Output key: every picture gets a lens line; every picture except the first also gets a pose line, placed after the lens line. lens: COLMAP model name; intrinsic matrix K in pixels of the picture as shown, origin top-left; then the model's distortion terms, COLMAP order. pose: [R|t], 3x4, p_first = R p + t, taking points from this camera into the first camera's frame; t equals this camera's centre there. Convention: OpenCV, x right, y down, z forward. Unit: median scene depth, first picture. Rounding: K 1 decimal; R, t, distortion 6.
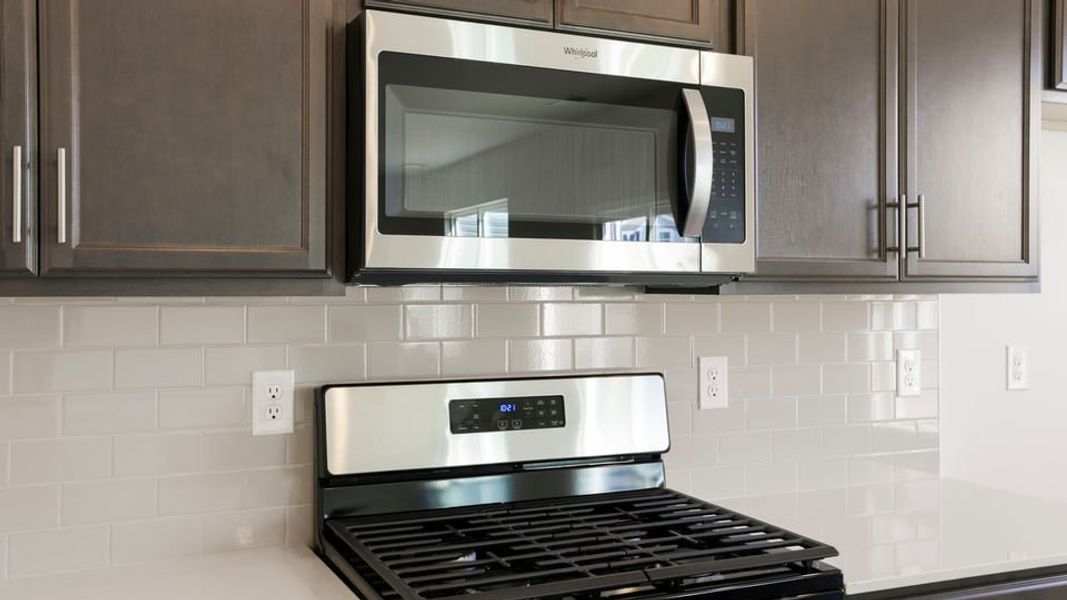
lens RADIAL K [[1021.0, 0, 546.8], [0, 1021.0, 287.2], [0, 0, 1]] dist [0.013232, 0.011640]
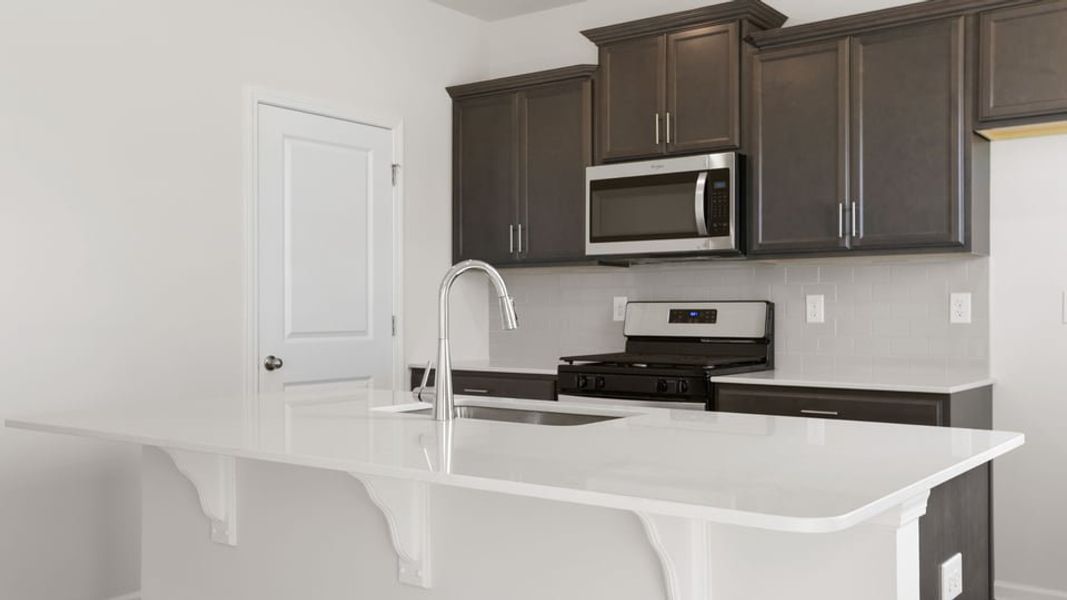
lens RADIAL K [[1021.0, 0, 546.8], [0, 1021.0, 287.2], [0, 0, 1]] dist [0.013232, 0.011640]
pose [[0.470002, -0.021972, -0.882392, 1.822782], [0.003343, 0.999727, -0.023113, 0.109359], [0.882659, 0.007913, 0.469948, -0.370262]]
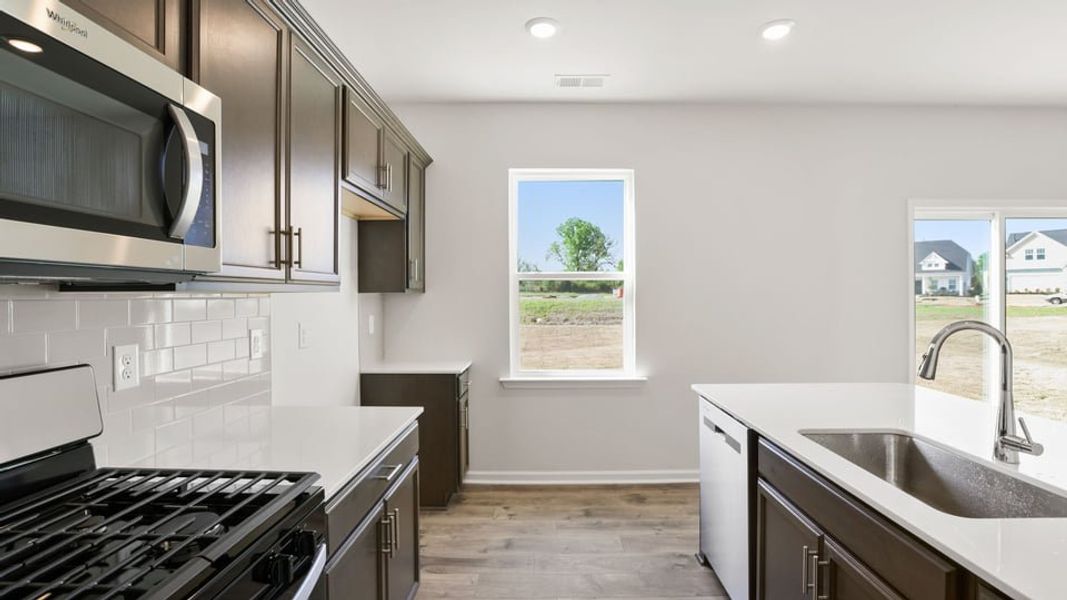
lens RADIAL K [[488.2, 0, 536.9], [0, 488.2, 297.7], [0, 0, 1]] dist [-0.021810, 0.000513]
pose [[0.449438, -0.009707, 0.893259, -0.137910], [0.004353, 0.999953, 0.008677, 0.011501], [-0.893301, -0.000011, 0.449459, 0.365779]]
